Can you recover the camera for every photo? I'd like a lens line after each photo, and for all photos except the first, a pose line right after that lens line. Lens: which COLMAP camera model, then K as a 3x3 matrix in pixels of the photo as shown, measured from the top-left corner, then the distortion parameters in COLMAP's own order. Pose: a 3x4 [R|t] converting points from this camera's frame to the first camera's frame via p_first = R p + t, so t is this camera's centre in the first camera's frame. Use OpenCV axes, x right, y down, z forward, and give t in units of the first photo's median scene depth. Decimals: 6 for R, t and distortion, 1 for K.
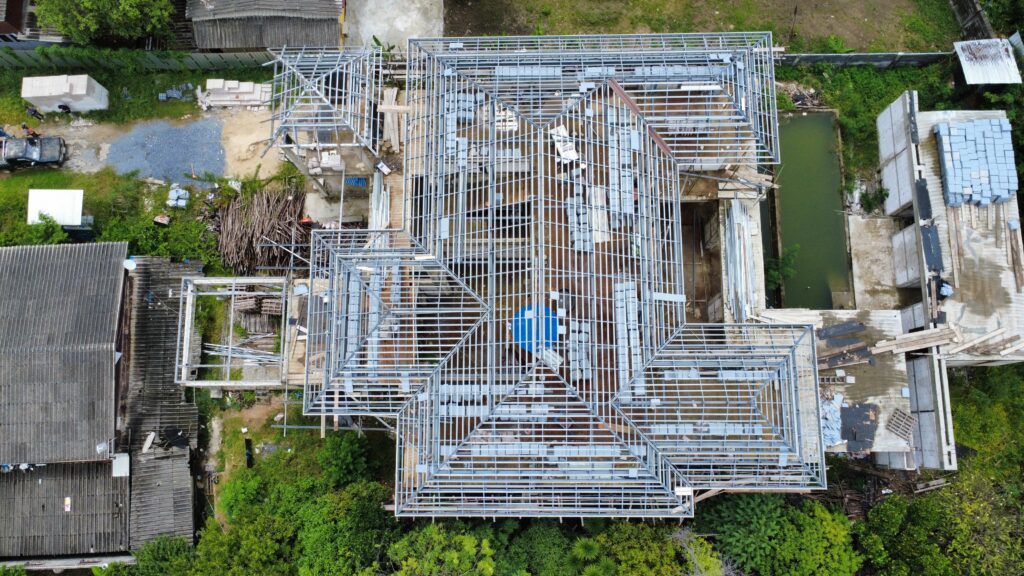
lens RADIAL K [[762.5, 0, 512.0], [0, 762.5, 288.0], [0, 0, 1]] dist [0.004574, -0.000561]
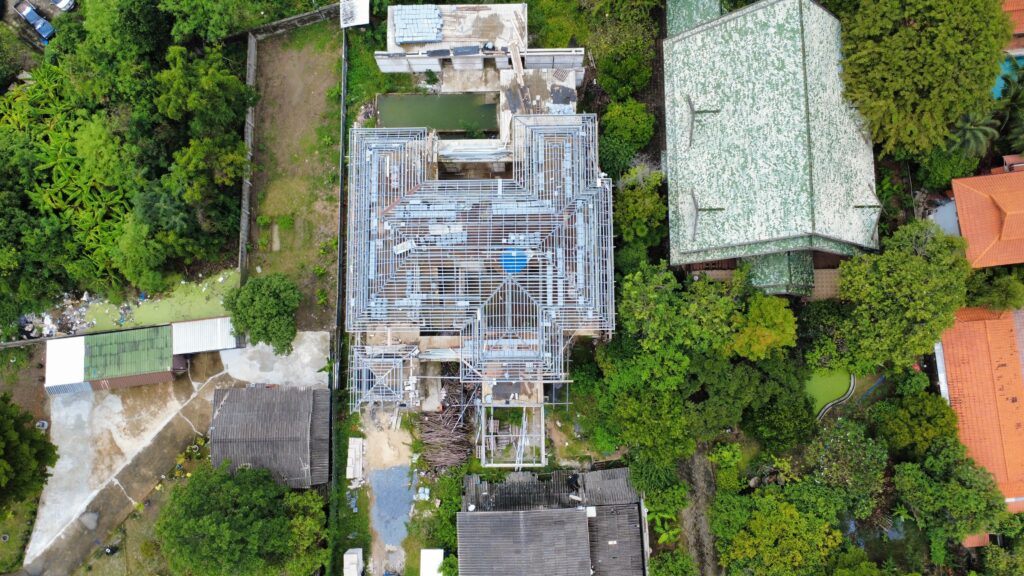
lens RADIAL K [[762.5, 0, 512.0], [0, 762.5, 288.0], [0, 0, 1]] dist [0.004574, -0.000561]
pose [[-0.004399, -0.988863, 0.148765, -0.284883], [0.986637, 0.019939, 0.161712, -0.228057], [-0.162877, 0.147488, 0.975561, -0.718247]]
